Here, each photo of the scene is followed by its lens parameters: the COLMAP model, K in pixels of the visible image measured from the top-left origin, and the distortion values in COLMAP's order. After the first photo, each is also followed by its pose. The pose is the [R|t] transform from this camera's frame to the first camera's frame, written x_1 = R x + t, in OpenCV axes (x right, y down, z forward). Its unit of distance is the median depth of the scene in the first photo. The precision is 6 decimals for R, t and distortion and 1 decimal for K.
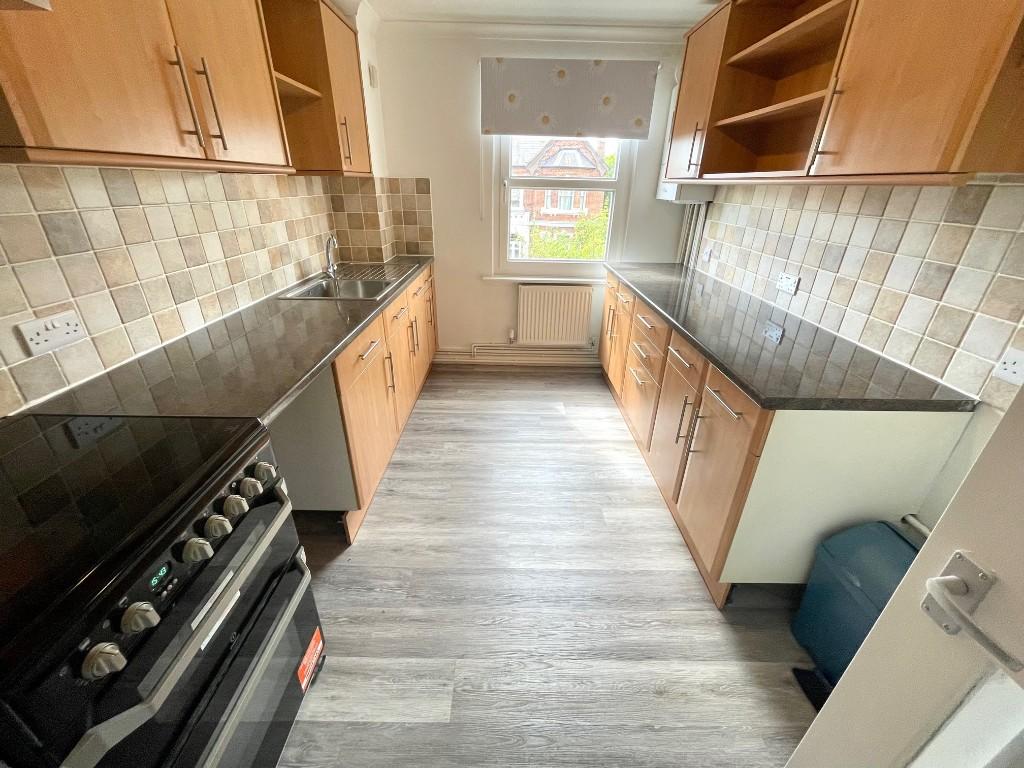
lens RADIAL K [[414.0, 0, 510.2], [0, 414.0, 381.8], [0, 0, 1]] dist [-0.003520, 0.002109]
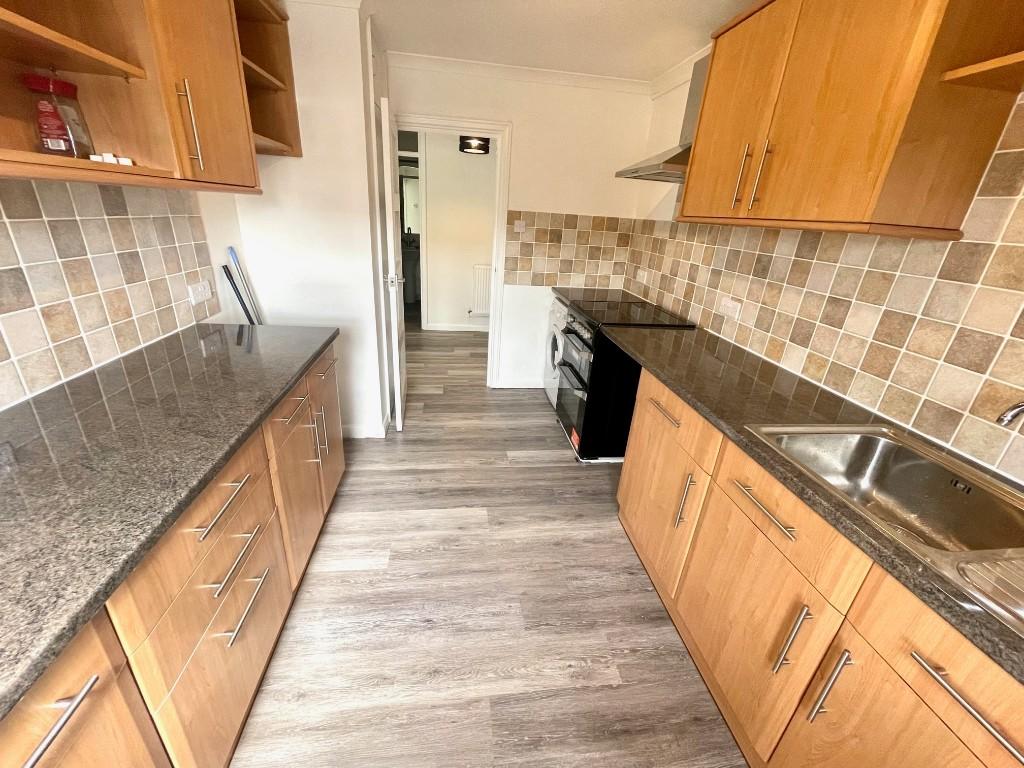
lens RADIAL K [[414.0, 0, 507.7], [0, 414.0, 379.8], [0, 0, 1]] dist [-0.003520, 0.002109]
pose [[-0.988573, -0.027179, -0.148271, 0.107861], [-0.128534, 0.665855, 0.734926, -0.626998], [0.078752, 0.745586, -0.661740, 1.290407]]
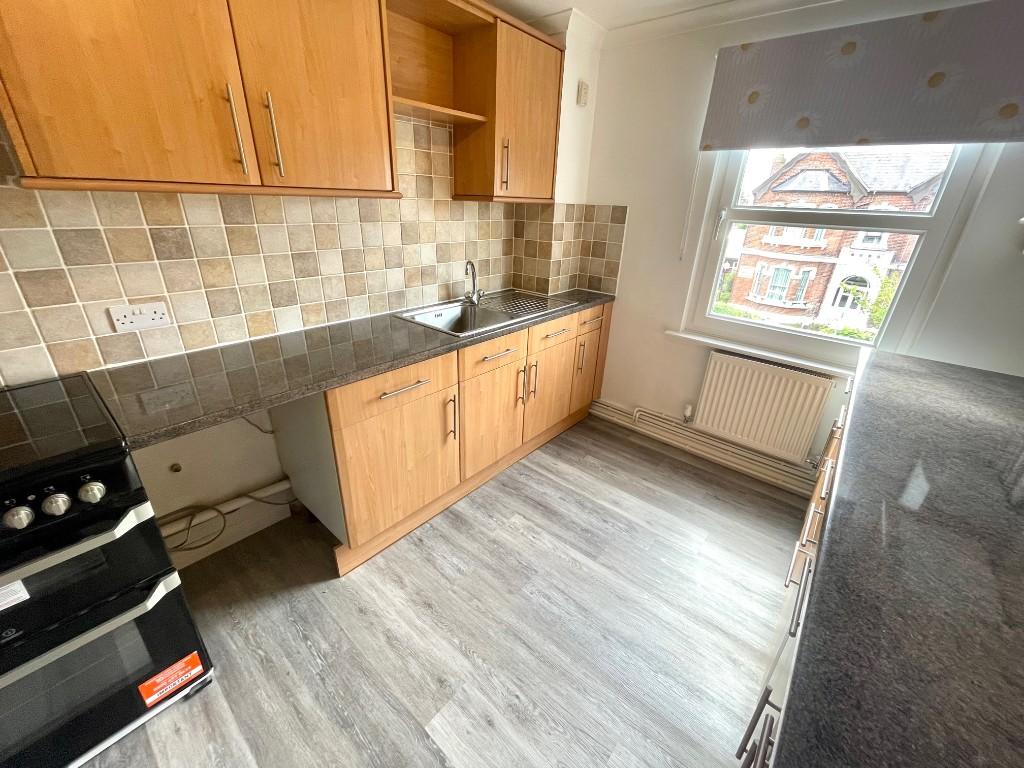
lens RADIAL K [[414.0, 0, 509.7], [0, 414.0, 380.4], [0, 0, 1]] dist [-0.003520, 0.002109]
pose [[0.758980, 0.270249, -0.592380, 0.312566], [-0.301050, 0.952361, 0.048759, -0.179420], [0.577337, 0.141328, 0.804182, 0.344329]]
